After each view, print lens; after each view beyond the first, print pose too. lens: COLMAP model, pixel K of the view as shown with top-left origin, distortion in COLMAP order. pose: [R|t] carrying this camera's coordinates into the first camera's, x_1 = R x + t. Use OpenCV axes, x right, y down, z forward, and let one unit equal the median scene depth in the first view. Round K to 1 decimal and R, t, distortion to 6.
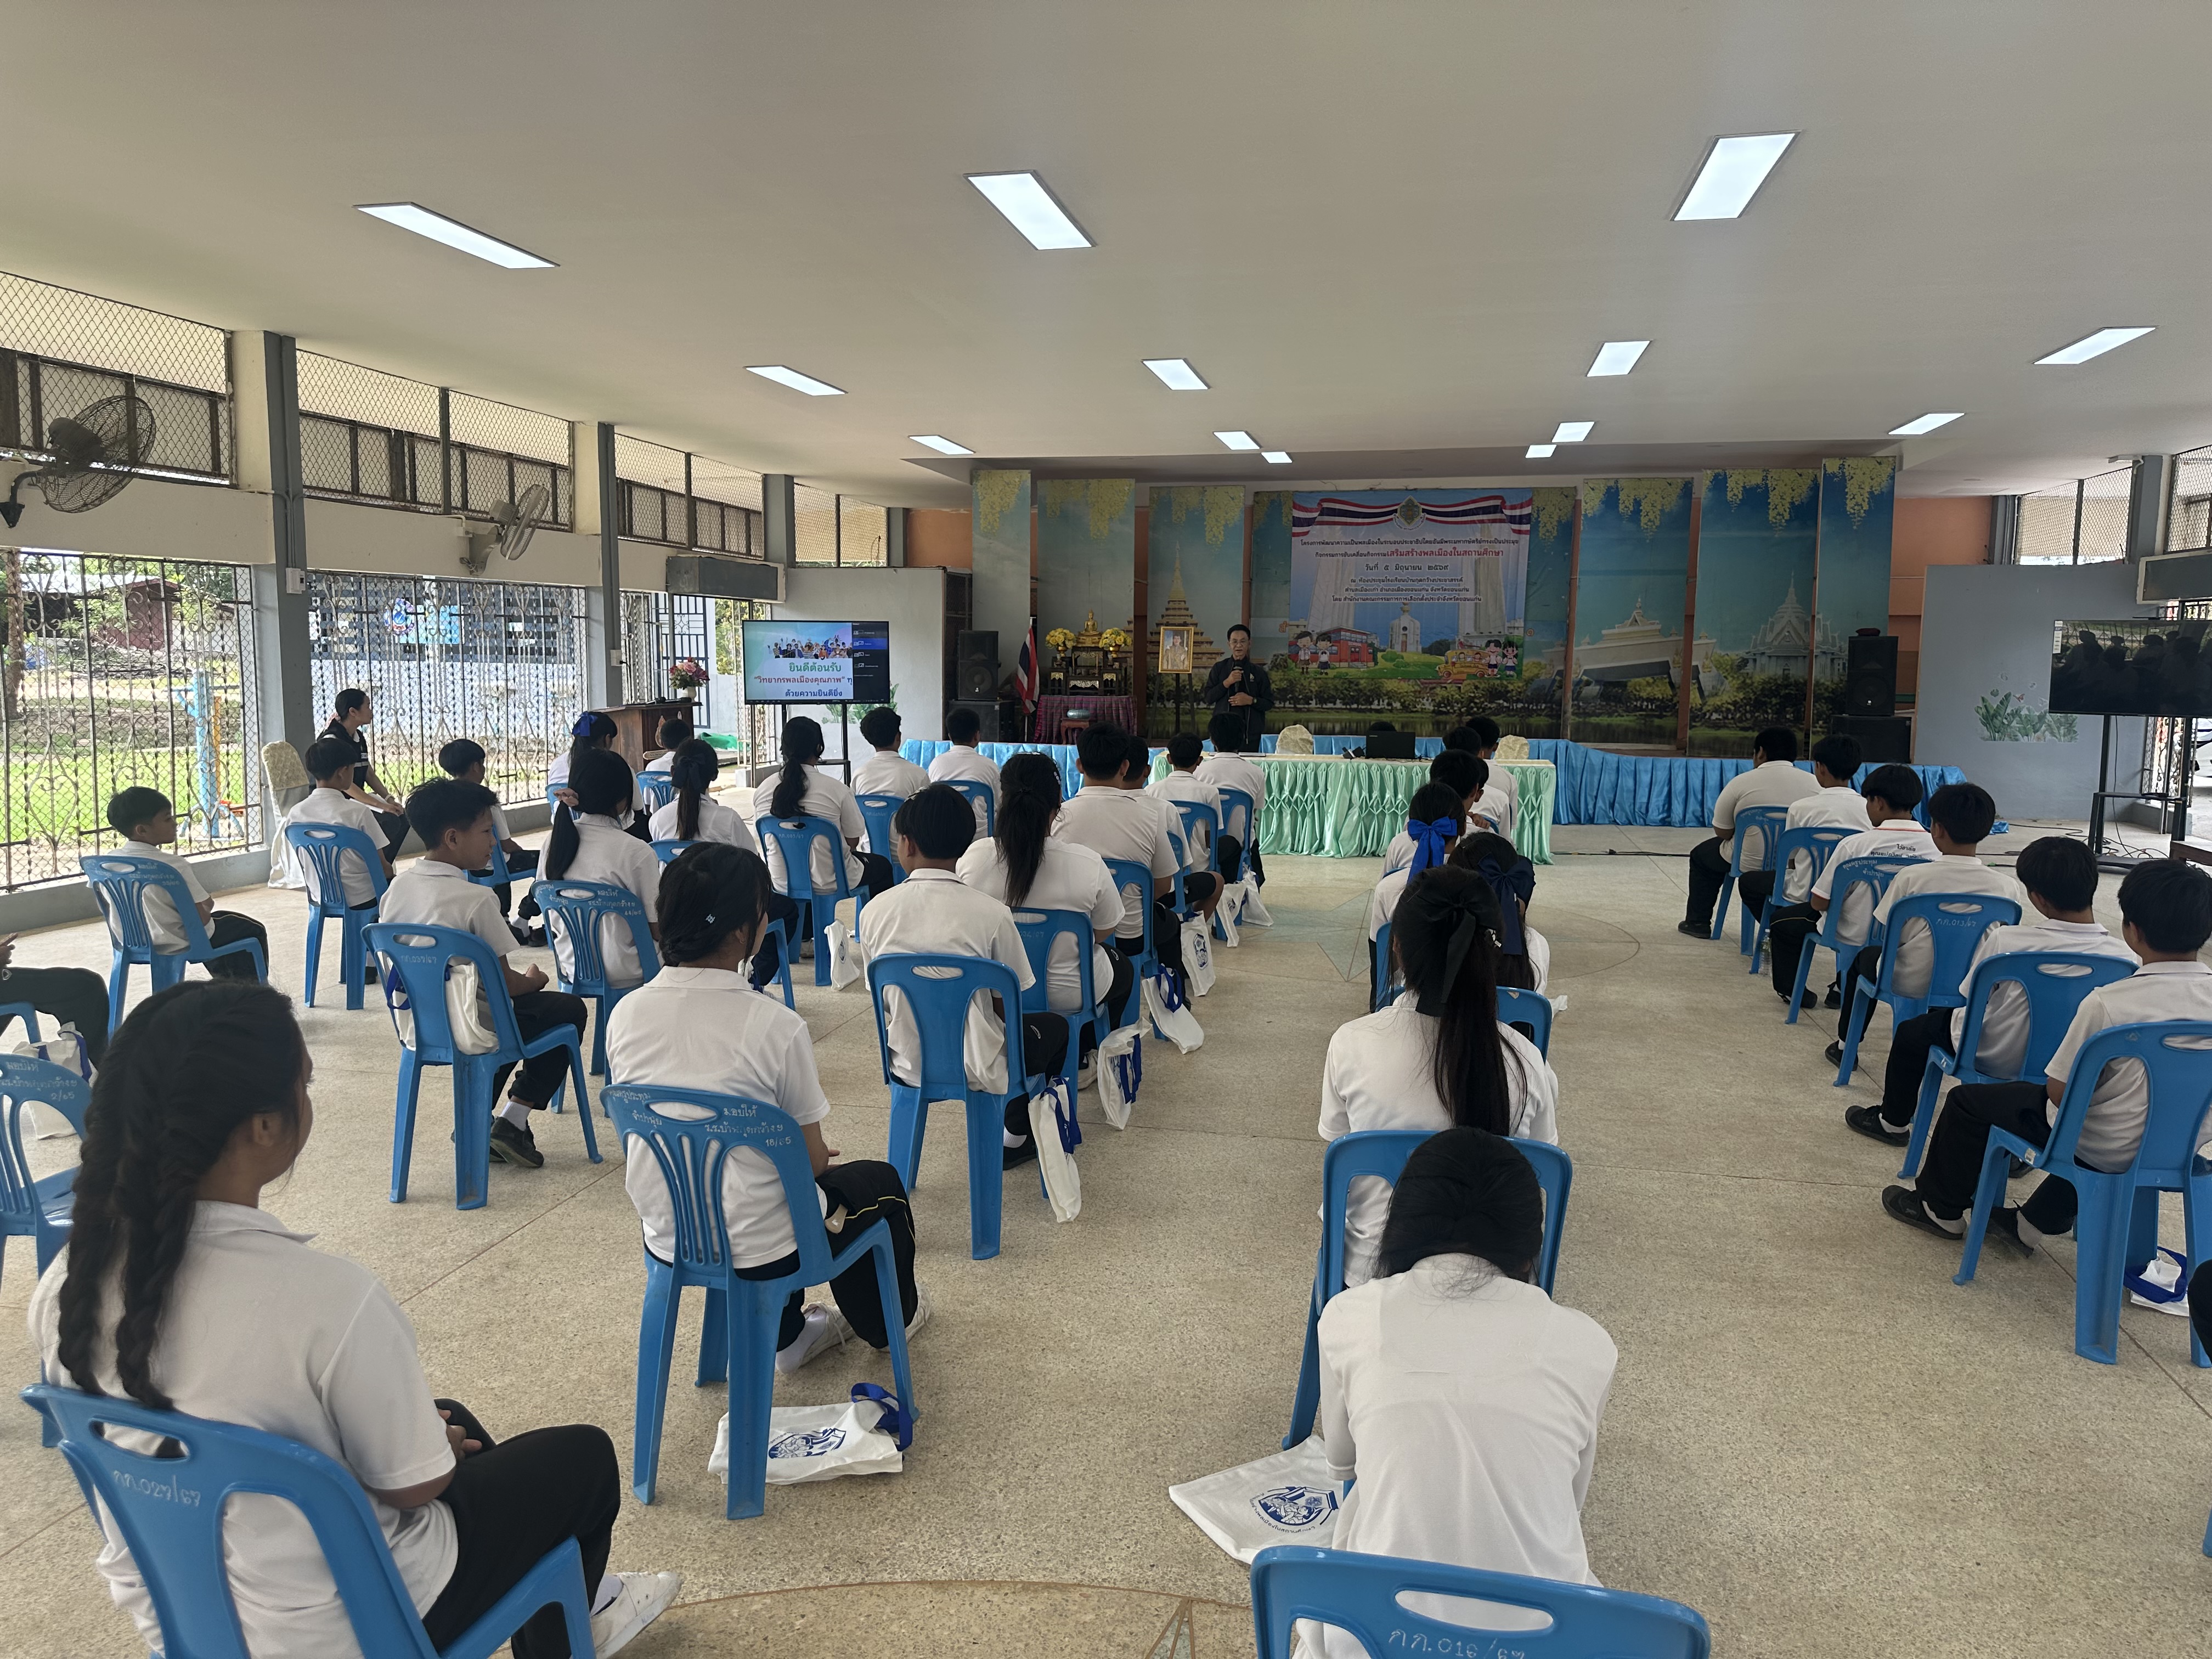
lens RADIAL K [[1561.6, 0, 1102.2], [0, 1561.6, 821.1], [0, 0, 1]] dist [0.212401, -0.450095]
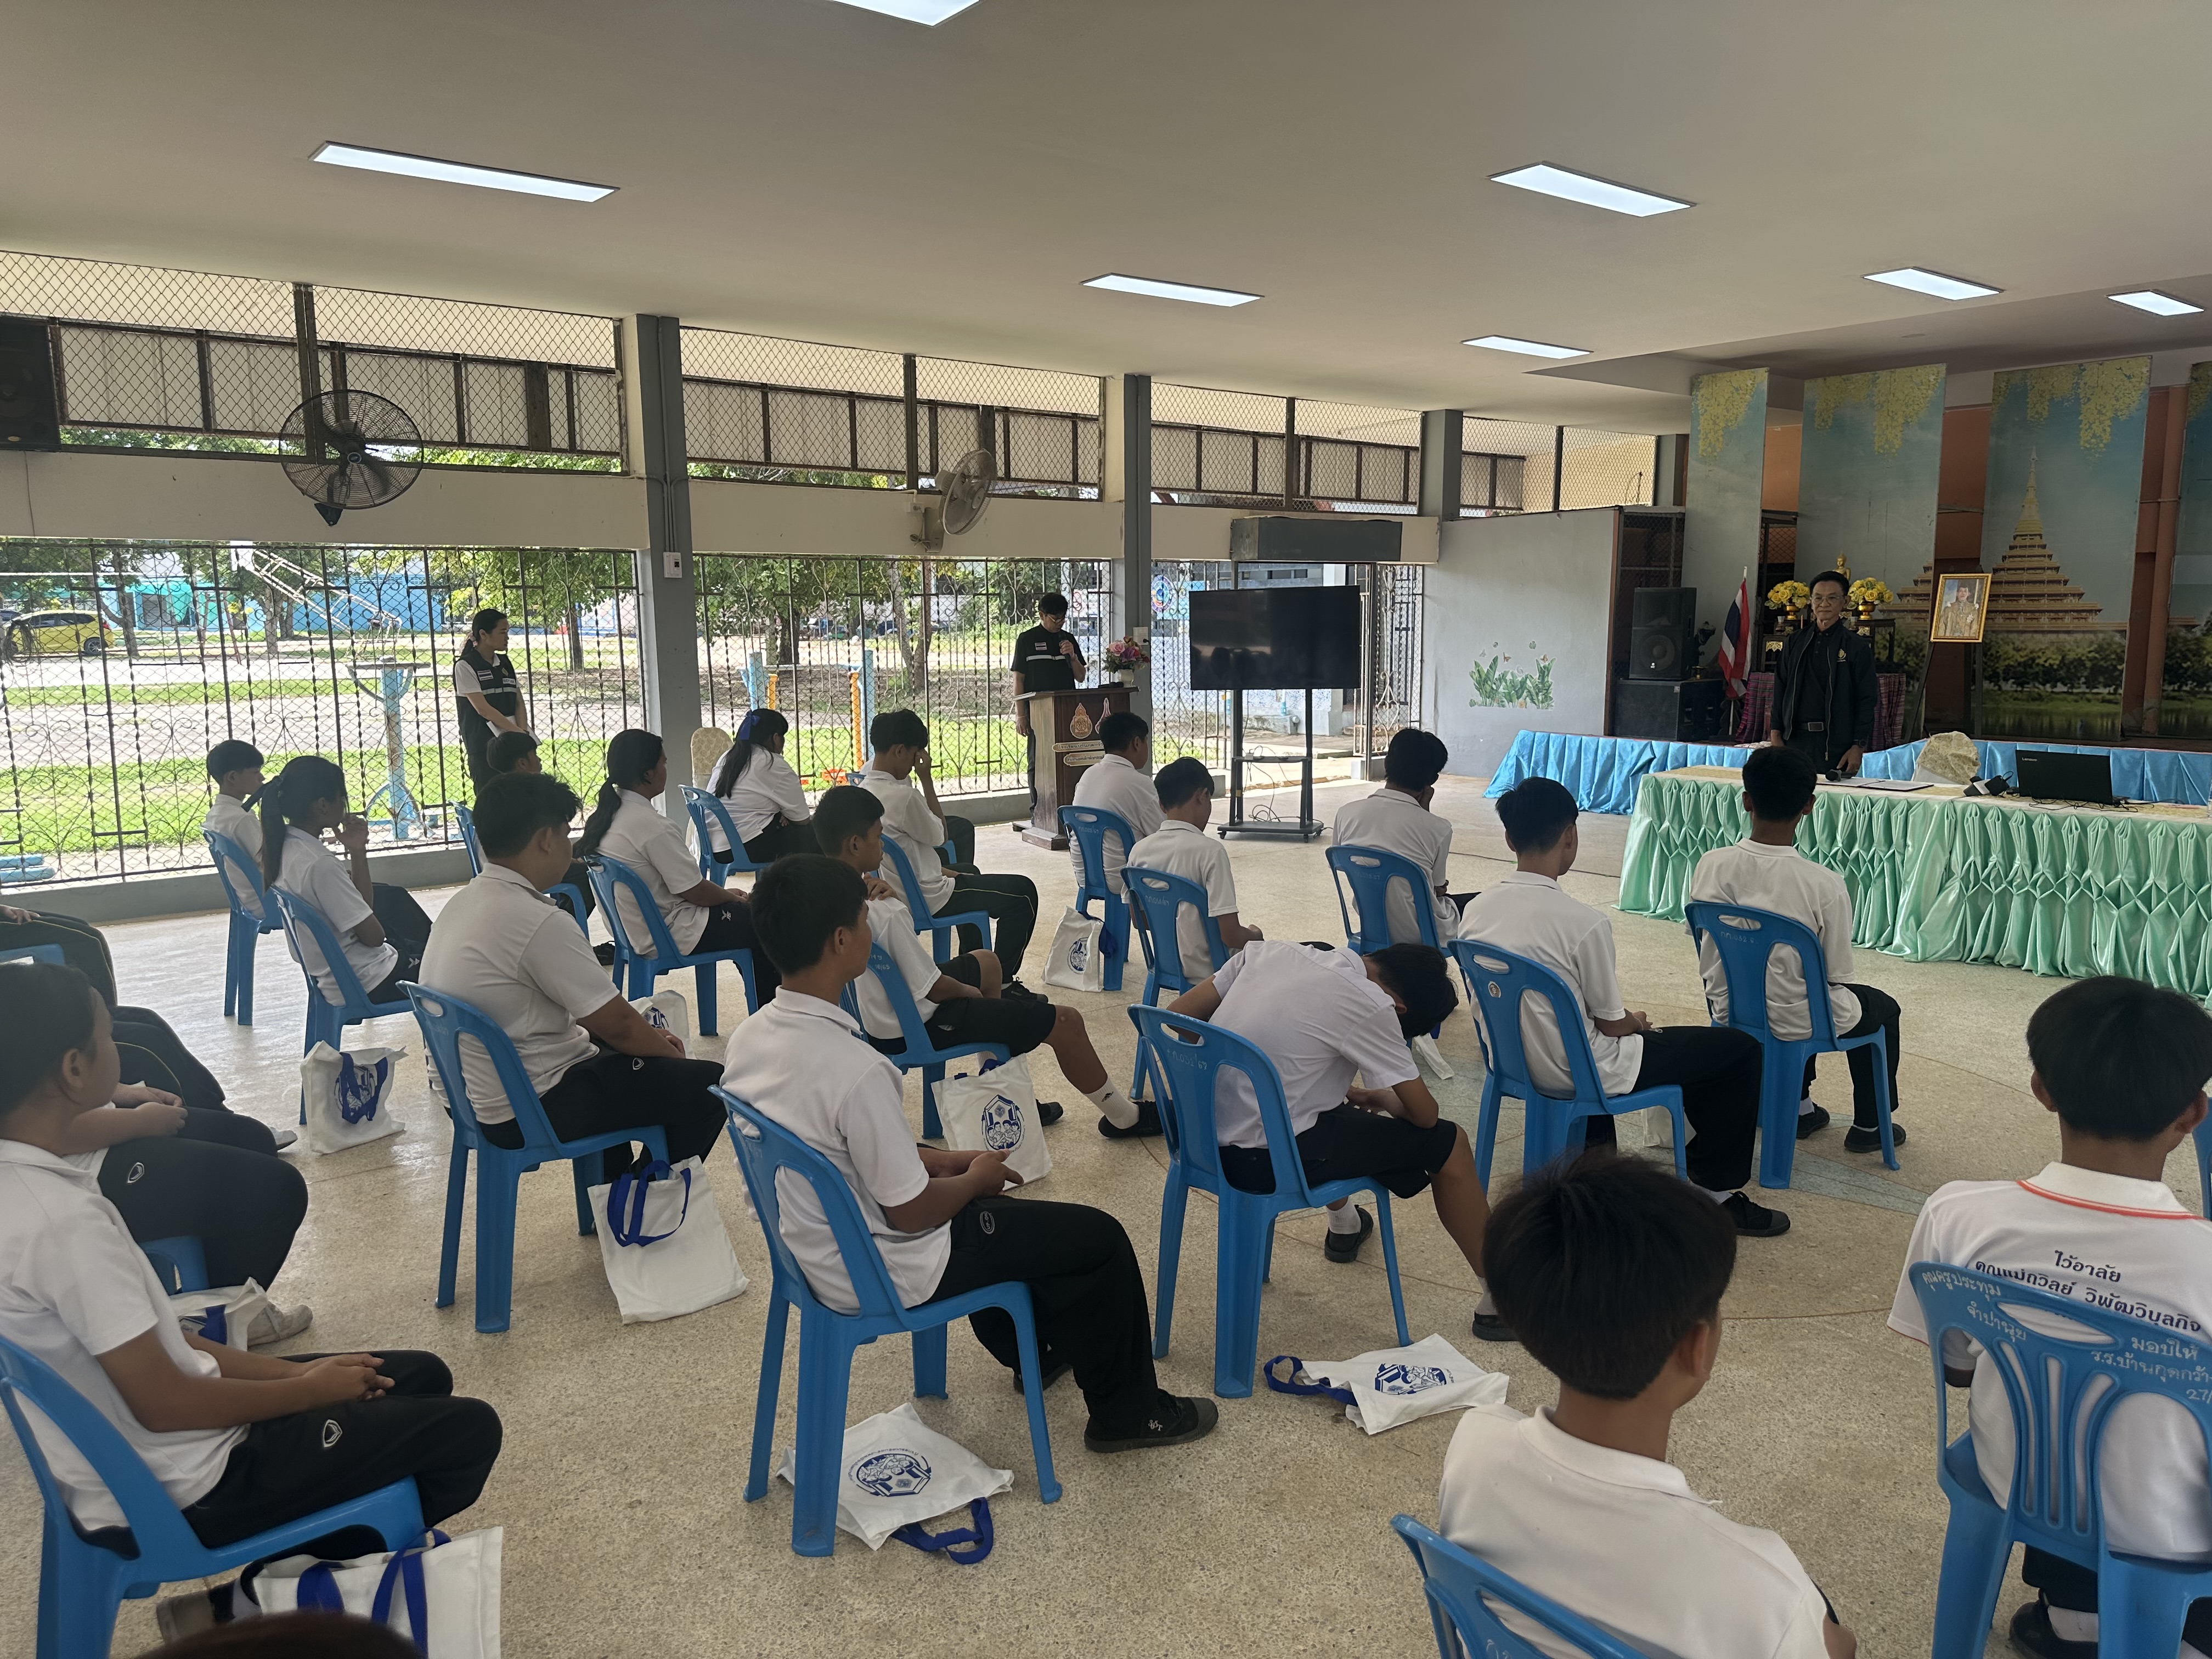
lens RADIAL K [[1568.5, 0, 1088.4], [0, 1568.5, 833.9], [0, 0, 1]] dist [0.031775, -0.038879]
pose [[0.776437, 0.072406, -0.626021, 0.184702], [-0.052506, 0.997356, 0.050234, -0.025365], [0.628003, -0.006134, 0.778186, 0.223485]]
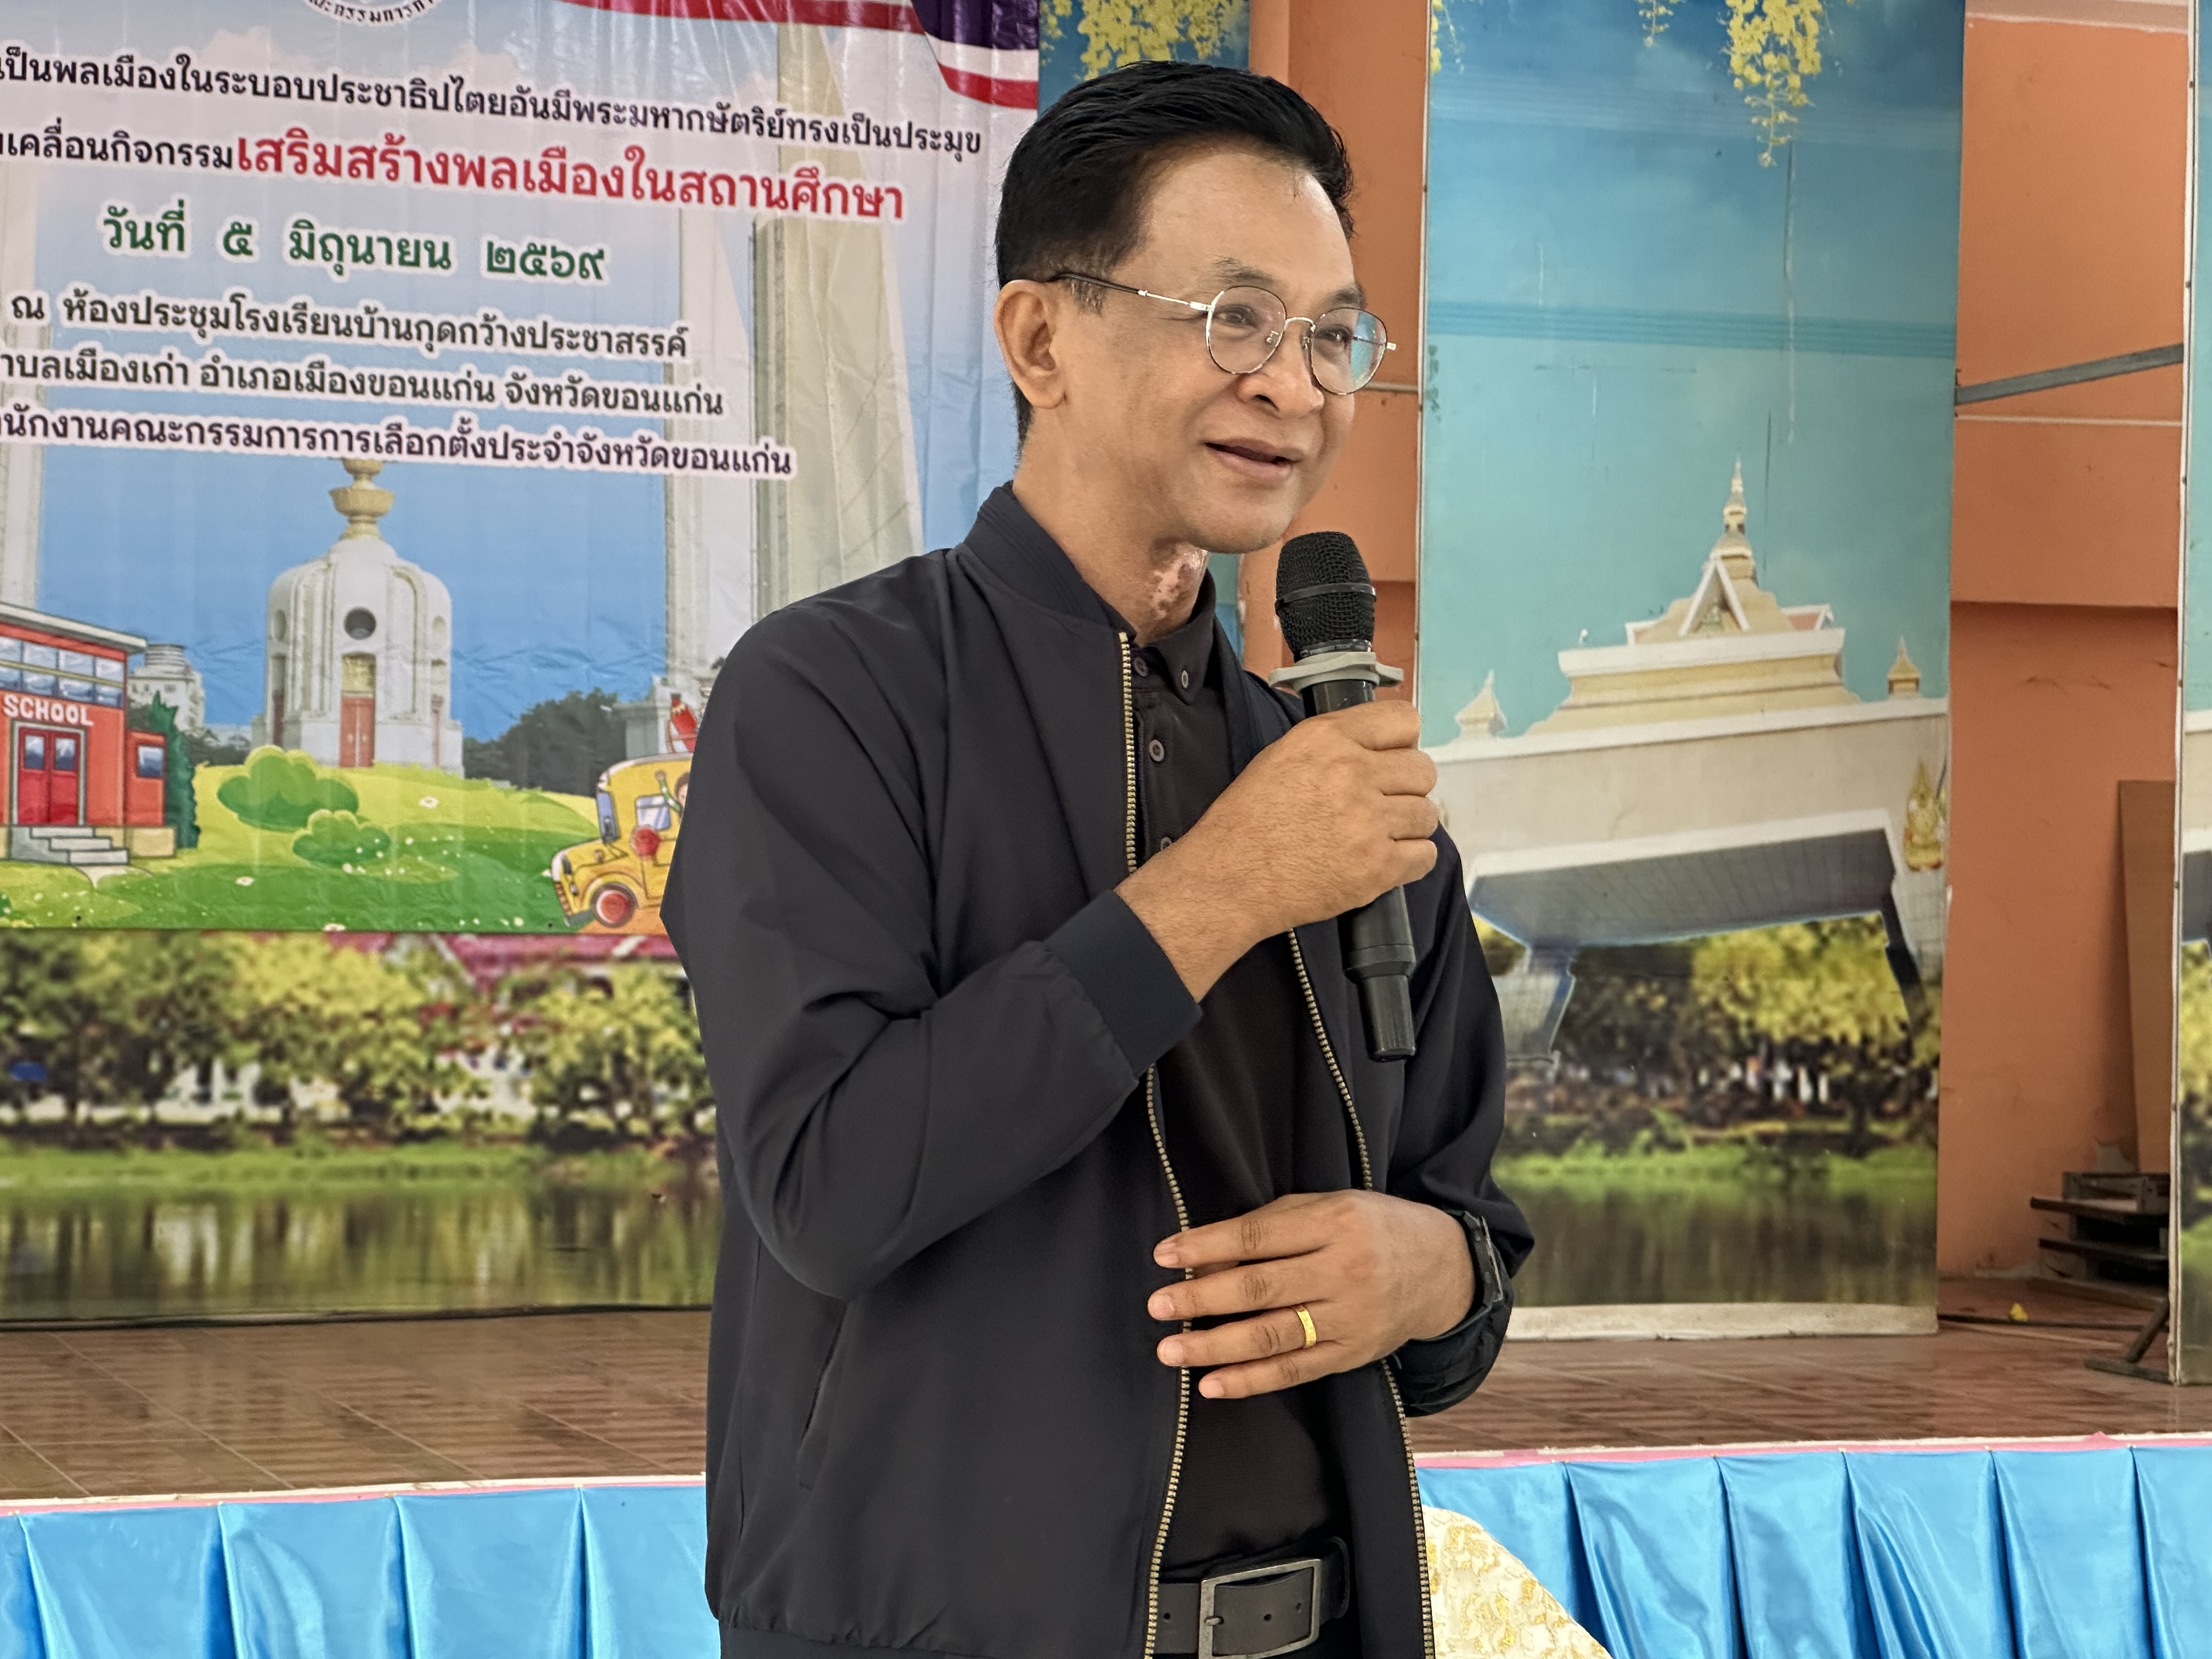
lens RADIAL K [[4997.0, 0, 1131.3], [0, 4997.0, 788.8], [0, 0, 1]] dist [-0.016642, 3.119901]
pose [[0.849135, 0.009474, 0.528091, -0.011250], [0.054153, 0.993008, -0.104888, -0.052532], [-0.525392, 0.117662, 0.842685, 0.587456]]
